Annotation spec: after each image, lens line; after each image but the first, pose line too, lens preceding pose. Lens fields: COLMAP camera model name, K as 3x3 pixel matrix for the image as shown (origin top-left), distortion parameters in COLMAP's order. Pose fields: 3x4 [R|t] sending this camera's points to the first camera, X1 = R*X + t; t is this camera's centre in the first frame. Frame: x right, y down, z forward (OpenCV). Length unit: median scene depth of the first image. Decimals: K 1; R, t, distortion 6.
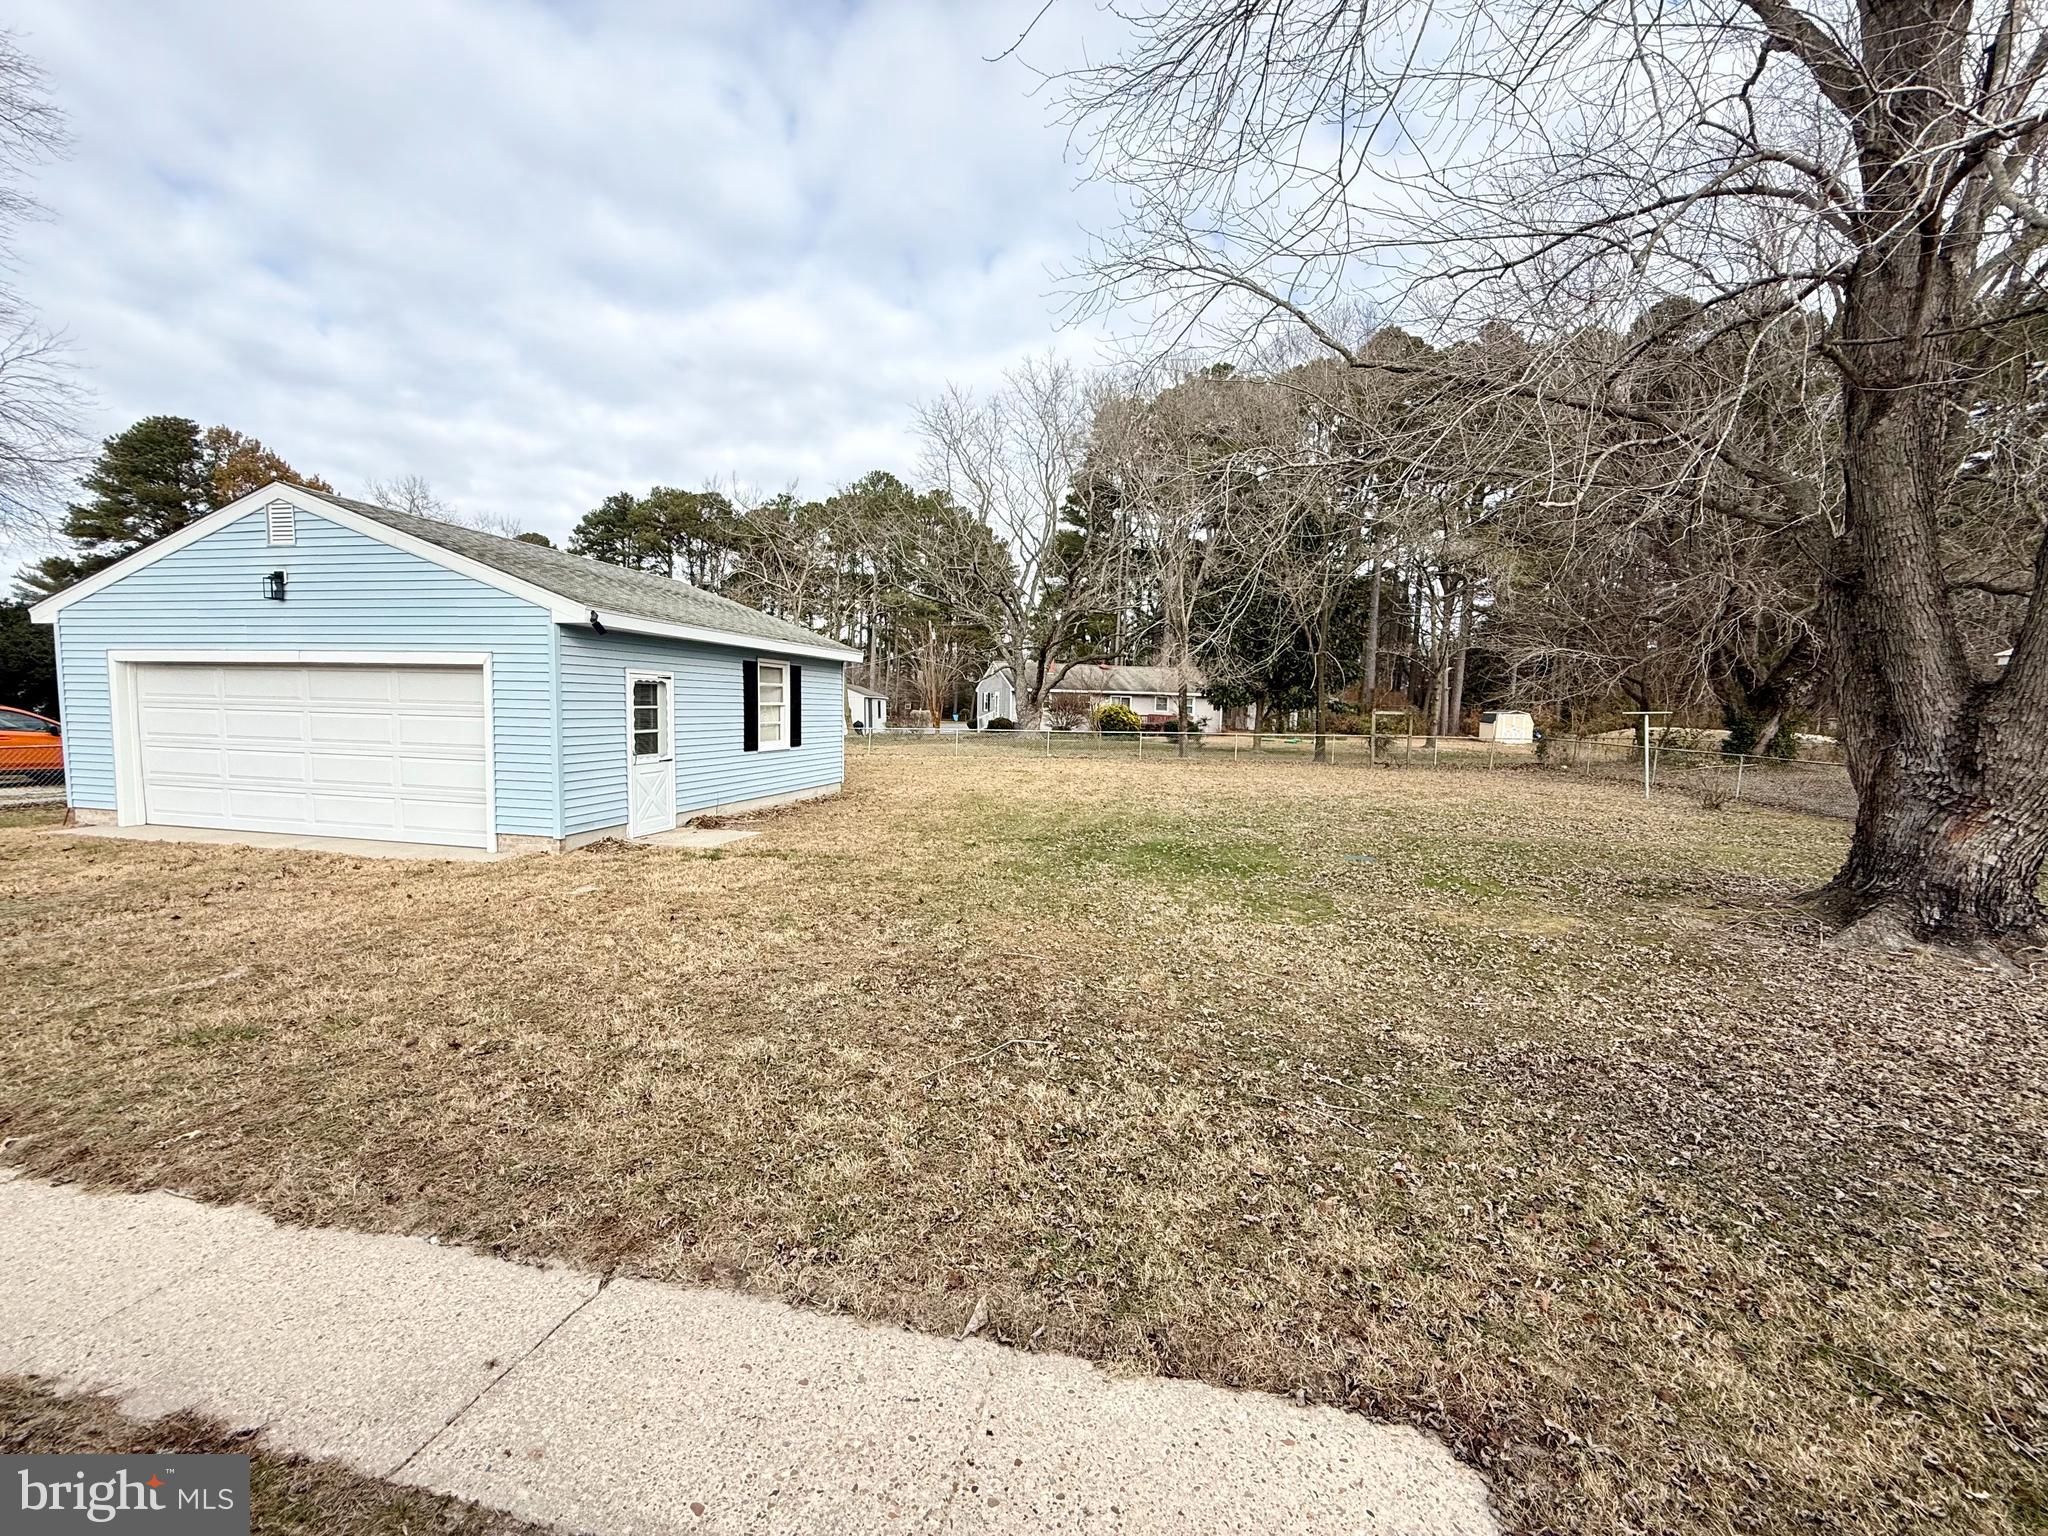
lens RADIAL K [[813.9, 0, 1024.0], [0, 813.9, 768.0], [0, 0, 1]] dist [-0.000020, 0.000340]
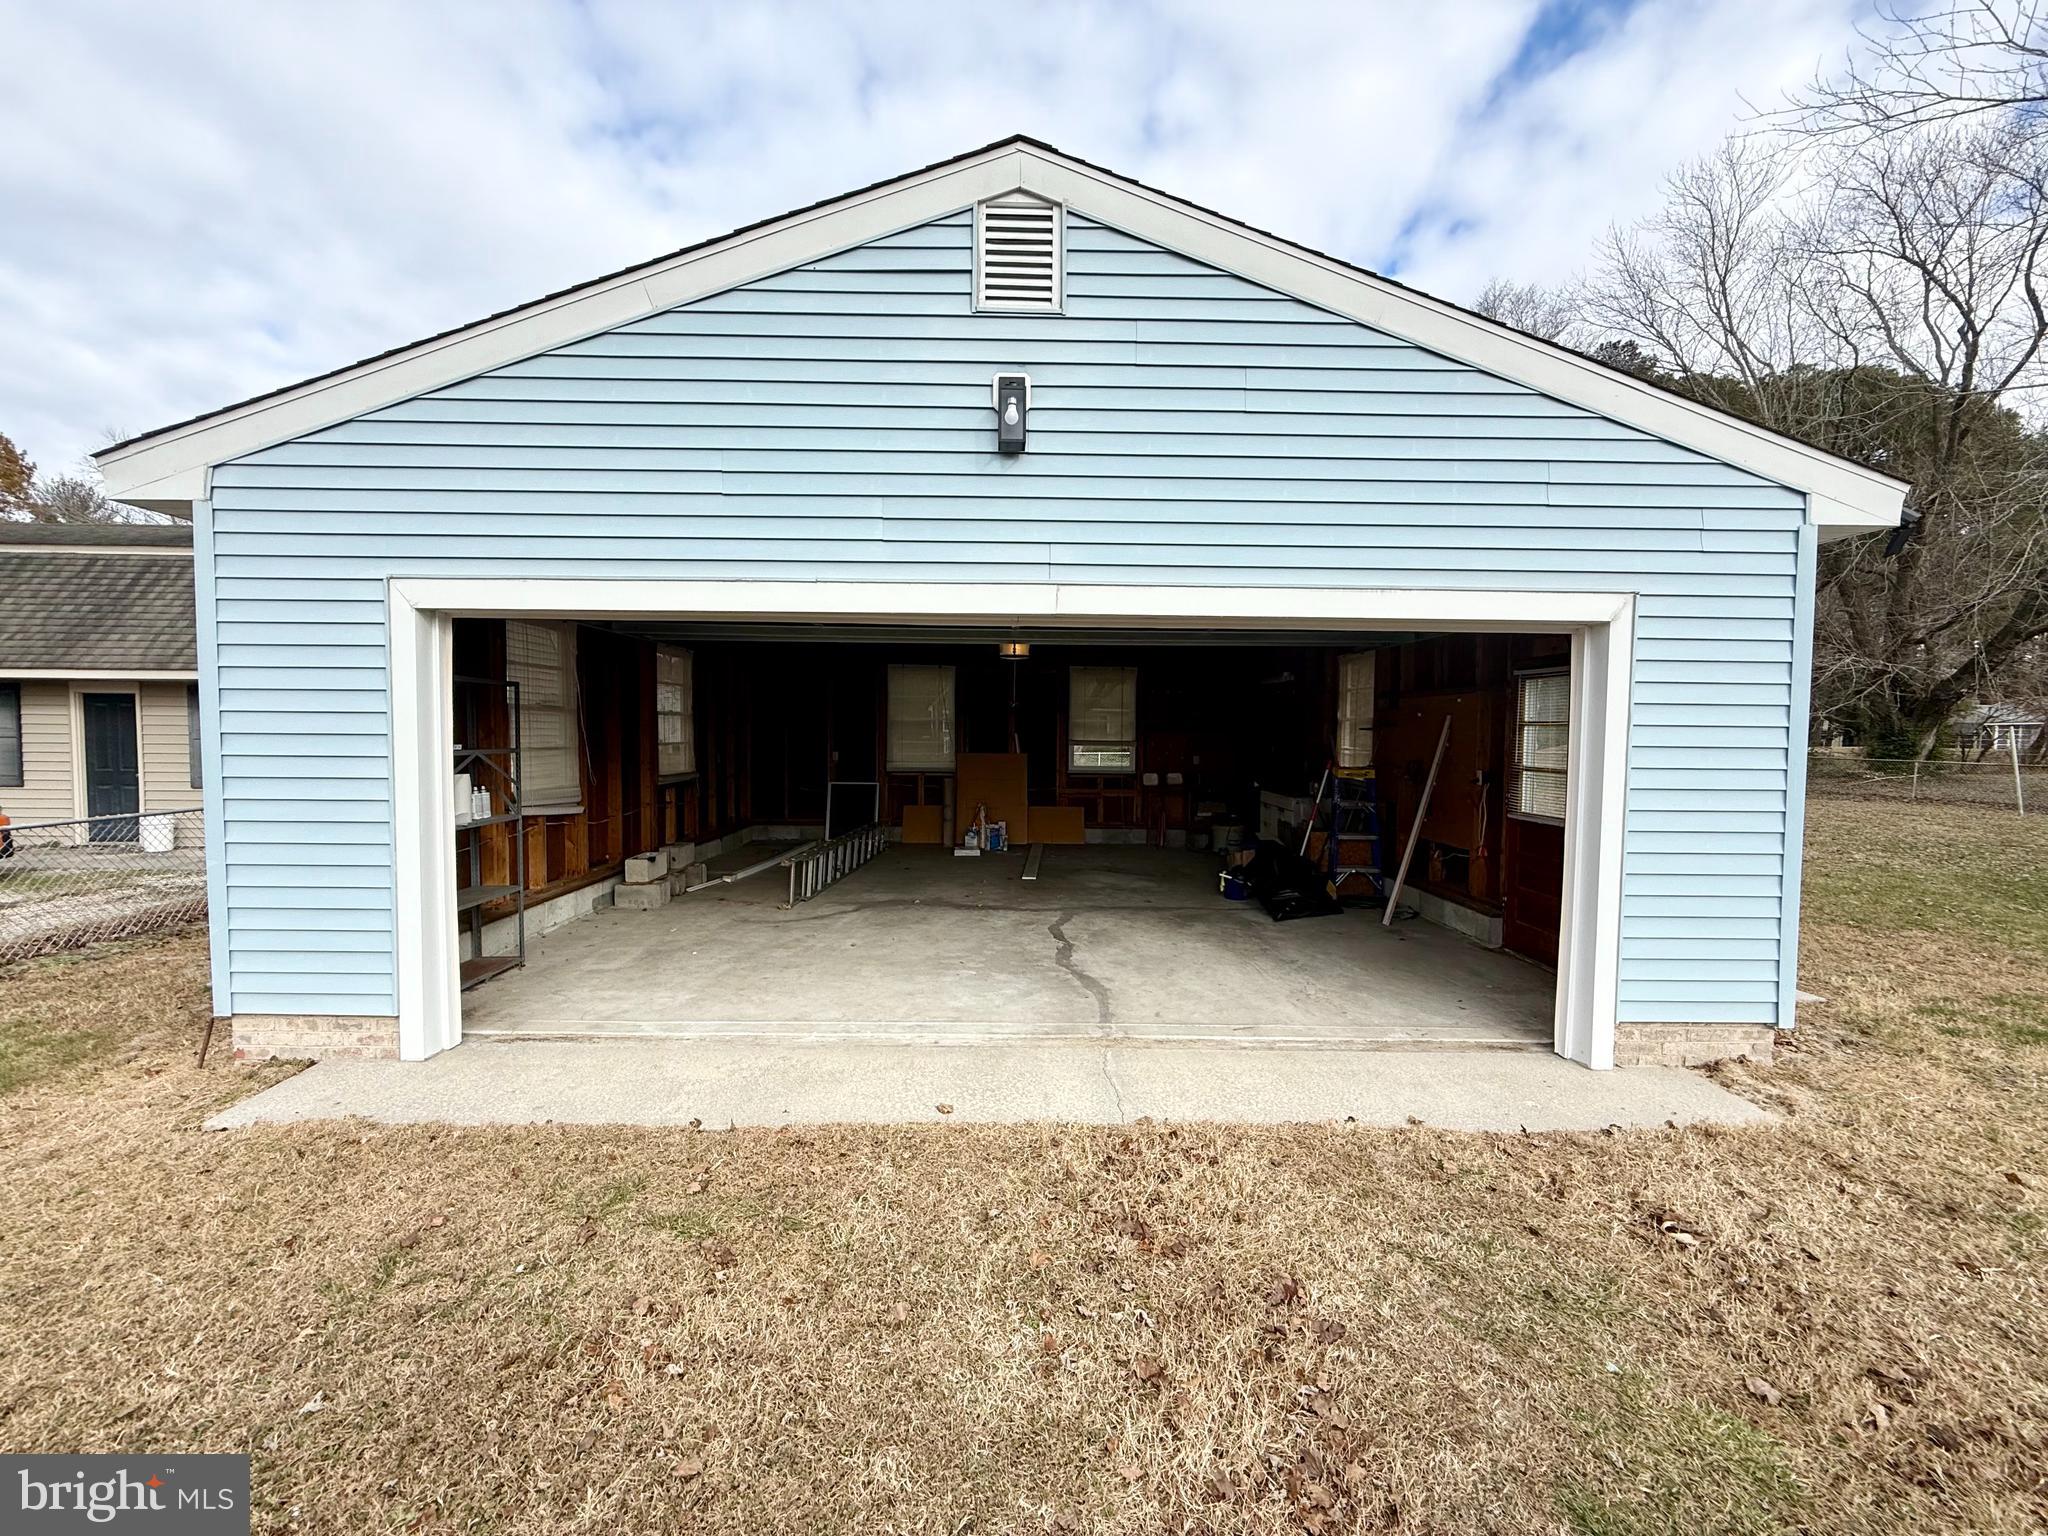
lens RADIAL K [[813.9, 0, 1024.0], [0, 813.9, 768.0], [0, 0, 1]] dist [-0.000020, 0.000340]
pose [[0.974553, -0.019811, 0.223280, -0.923171], [0.024865, 0.999494, -0.019849, -0.045708], [-0.222774, 0.024896, 0.974552, 0.580415]]
